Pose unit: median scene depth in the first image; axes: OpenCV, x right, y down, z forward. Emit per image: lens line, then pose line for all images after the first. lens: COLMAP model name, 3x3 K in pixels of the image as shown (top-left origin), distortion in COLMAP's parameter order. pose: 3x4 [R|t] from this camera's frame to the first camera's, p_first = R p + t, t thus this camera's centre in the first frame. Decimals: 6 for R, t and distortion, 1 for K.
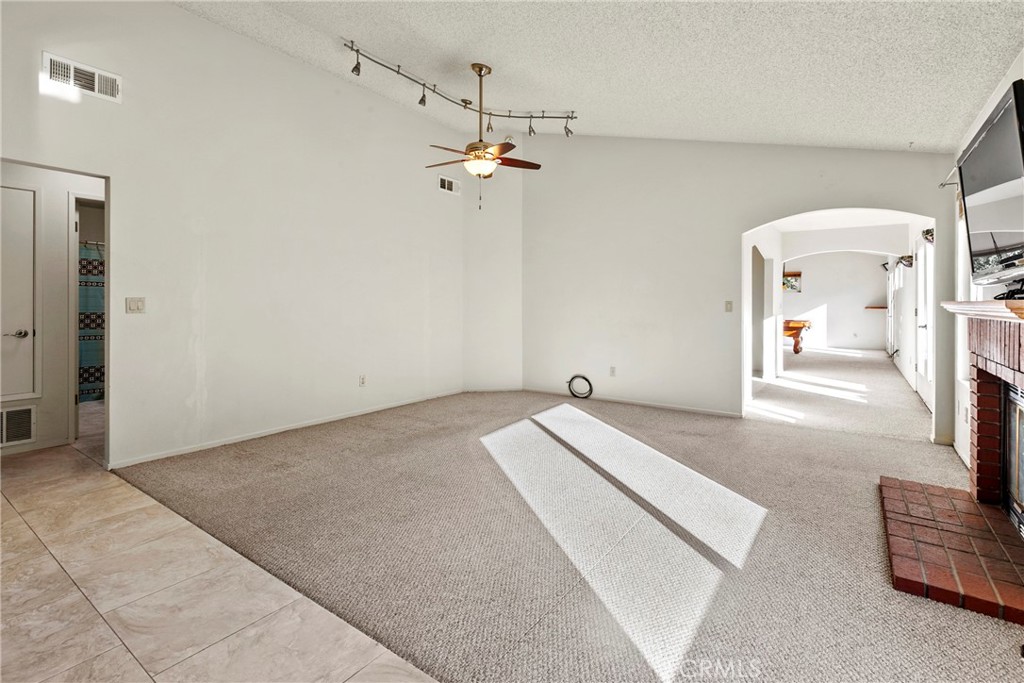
lens RADIAL K [[471.6, 0, 517.5], [0, 471.6, 303.1], [0, 0, 1]] dist [-0.000669, -0.000362]
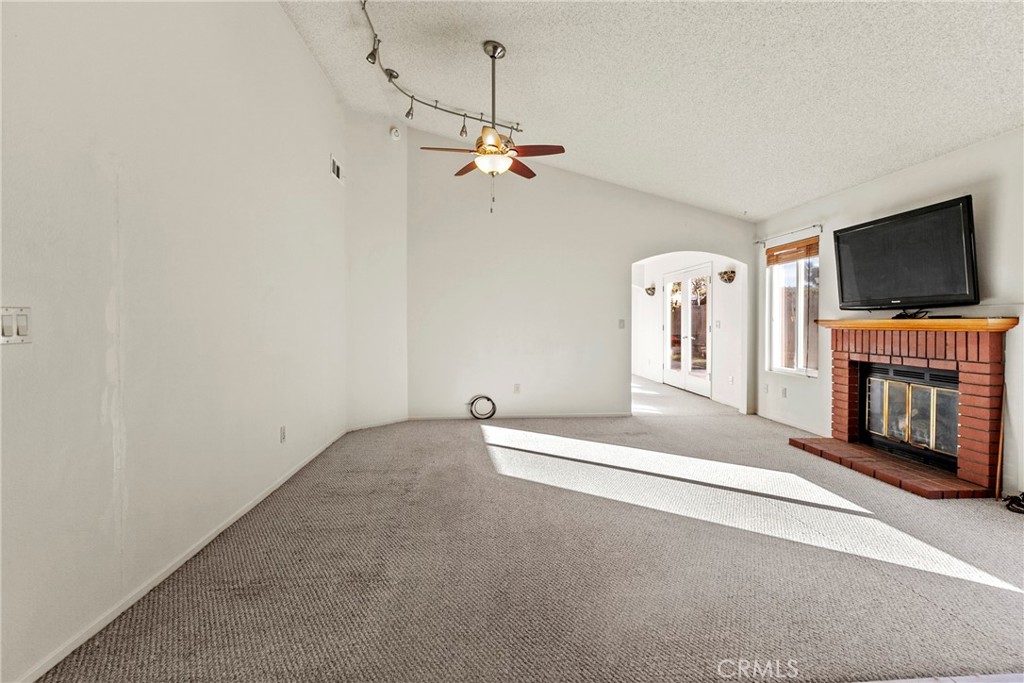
lens RADIAL K [[460.9, 0, 514.6], [0, 460.9, 328.8], [0, 0, 1]] dist [-0.000658, -0.000347]
pose [[0.771555, -0.009618, 0.636090, -0.589118], [0.000432, 0.999893, 0.014594, 0.002270], [-0.636163, -0.010985, 0.771477, 0.320665]]
